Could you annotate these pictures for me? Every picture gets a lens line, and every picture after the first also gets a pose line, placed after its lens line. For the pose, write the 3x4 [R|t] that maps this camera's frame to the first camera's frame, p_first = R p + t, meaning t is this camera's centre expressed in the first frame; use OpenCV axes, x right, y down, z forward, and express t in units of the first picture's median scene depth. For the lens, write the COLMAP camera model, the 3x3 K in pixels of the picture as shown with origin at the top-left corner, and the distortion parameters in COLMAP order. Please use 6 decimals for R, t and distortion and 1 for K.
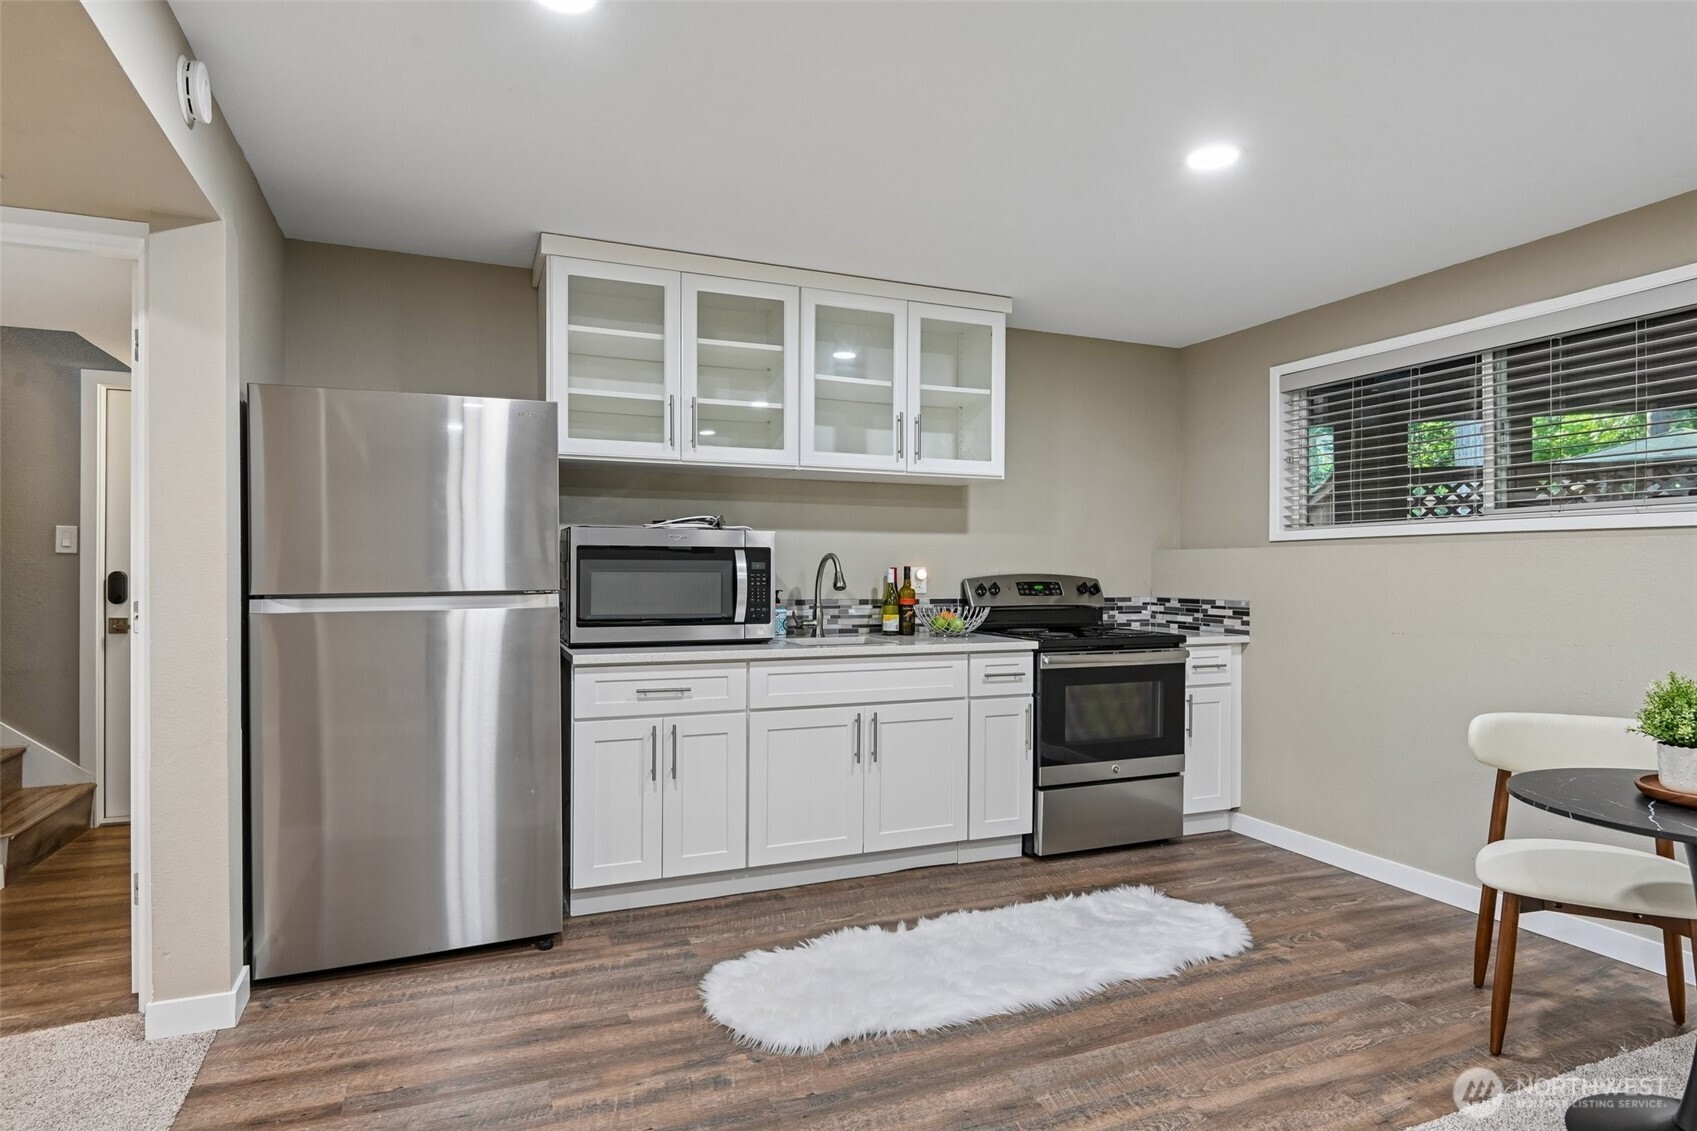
lens RADIAL K [[932.0, 0, 848.0], [0, 932.0, 572.3], [0, 0, 1]] dist [-0.004503, -0.002020]
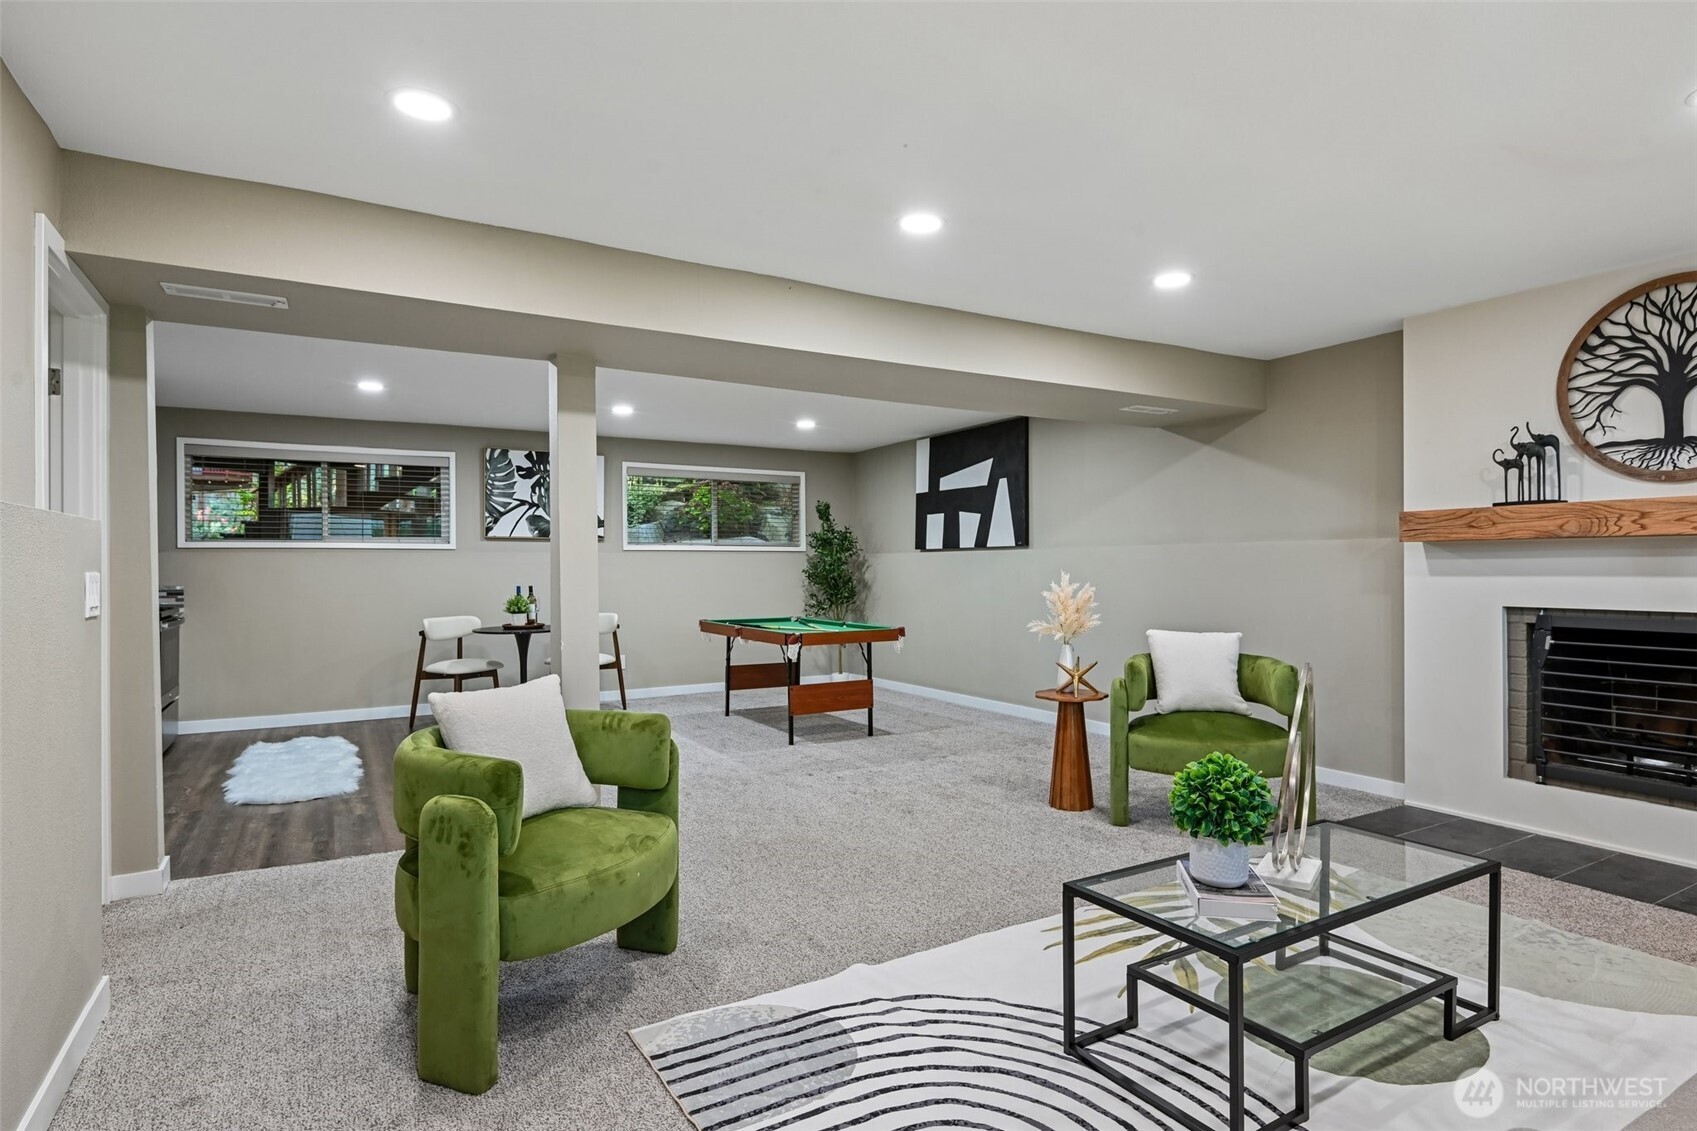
lens RADIAL K [[911.1, 0, 848.5], [0, 911.1, 565.5], [0, 0, 1]] dist [-0.001548, -0.000750]
pose [[-0.116451, -0.000155, 0.993196, -1.429840], [0.002518, 0.999997, 0.000451, -0.001368], [-0.993193, 0.002554, -0.116450, 0.066798]]
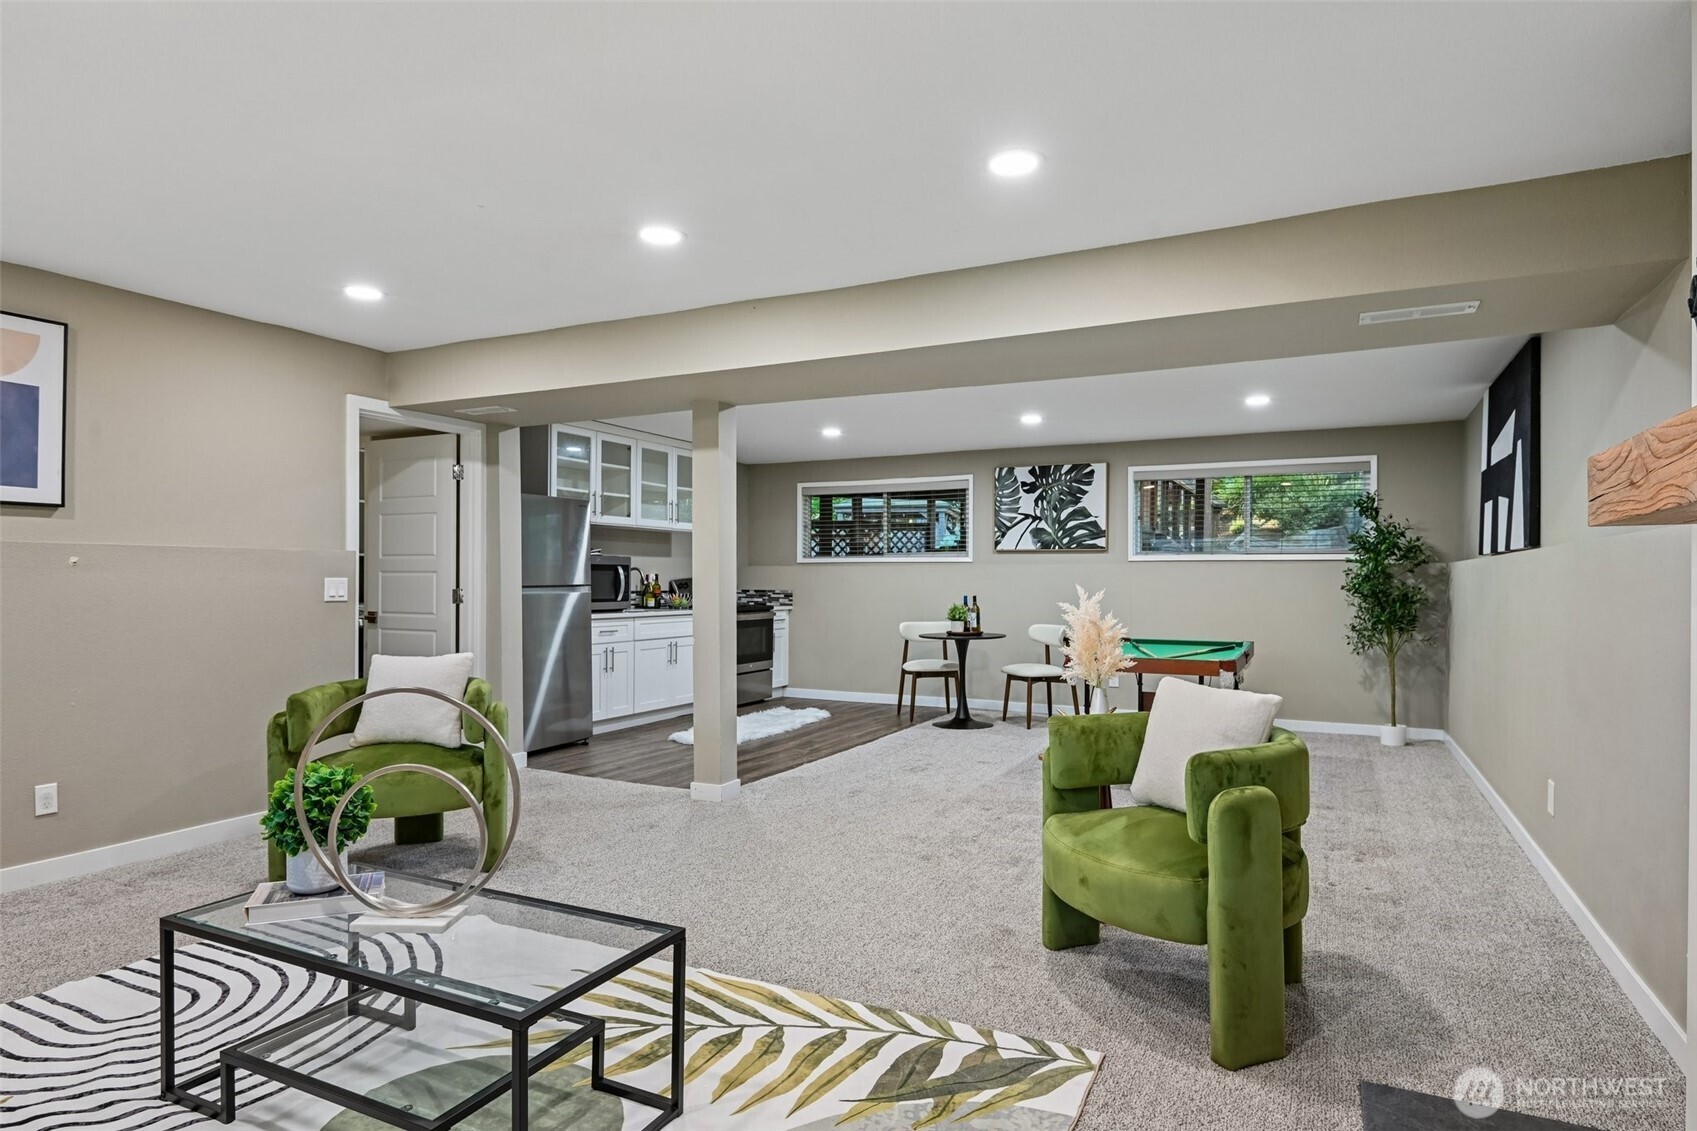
lens RADIAL K [[932.0, 0, 848.0], [0, 932.0, 572.3], [0, 0, 1]] dist [-0.004503, -0.002020]
pose [[0.766931, 0.005507, 0.641706, -1.015987], [-0.002284, 0.999980, -0.005852, 0.000963], [-0.641726, 0.003023, 0.766928, -0.889512]]
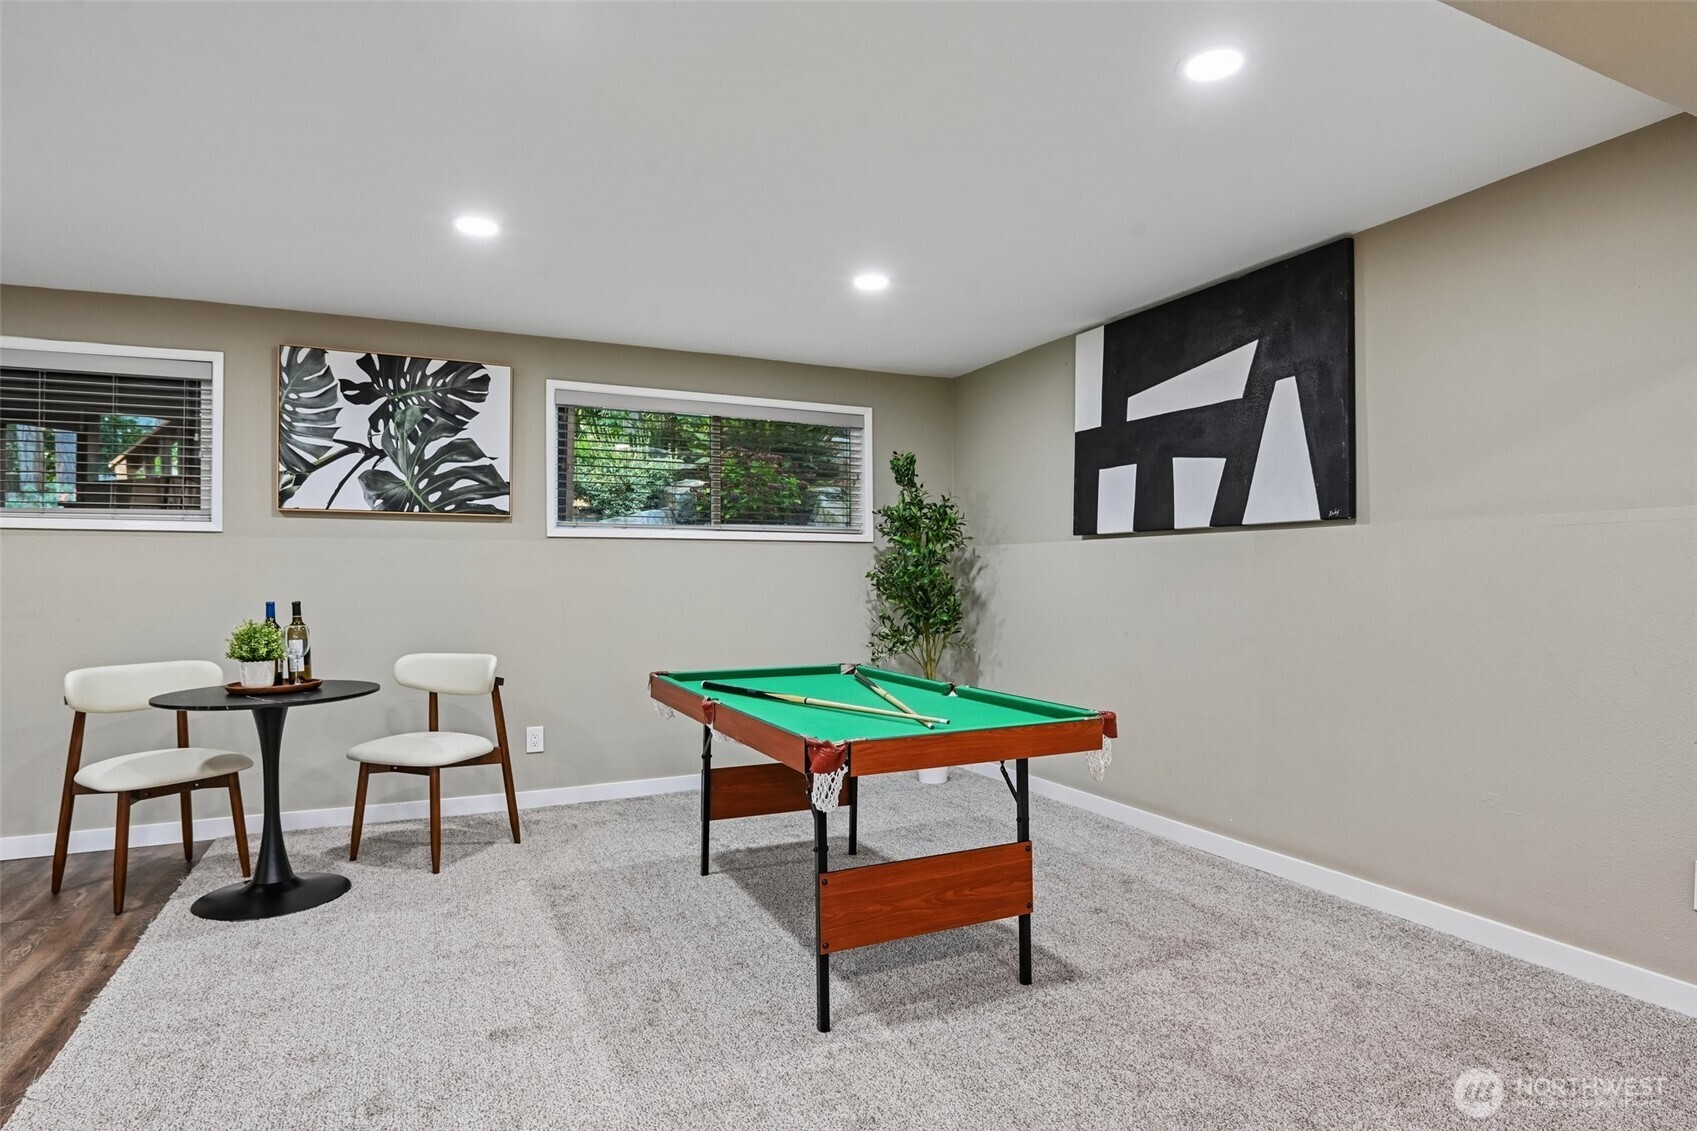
lens RADIAL K [[932.0, 0, 848.0], [0, 932.0, 572.3], [0, 0, 1]] dist [-0.004503, -0.002020]
pose [[-0.036256, 0.002169, 0.999340, -0.432112], [-0.000101, 0.999998, -0.002174, 0.012672], [-0.999343, -0.000180, -0.036255, -0.013508]]
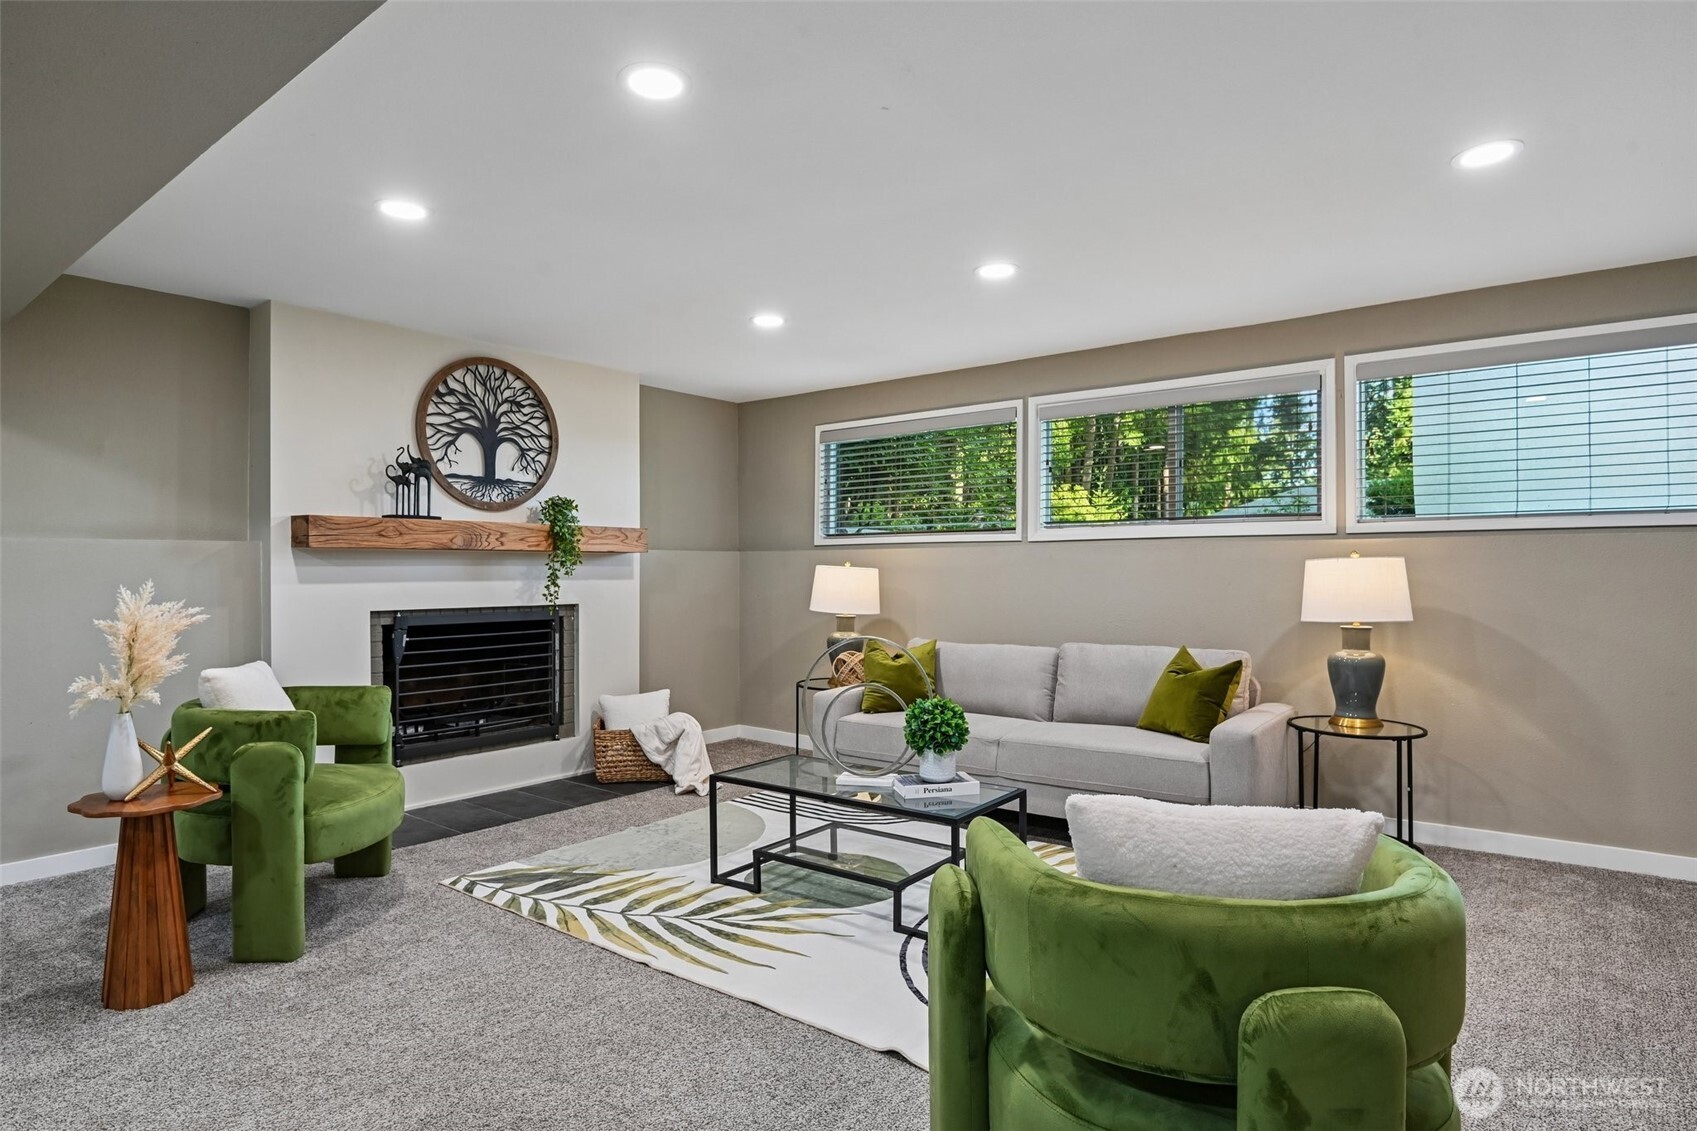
lens RADIAL K [[932.0, 0, 848.0], [0, 932.0, 572.3], [0, 0, 1]] dist [-0.004503, -0.002020]
pose [[-0.877079, 0.002503, -0.480340, -0.403268], [0.001546, 0.999996, 0.002387, -0.001415], [0.480344, 0.001351, -0.877079, 0.497246]]
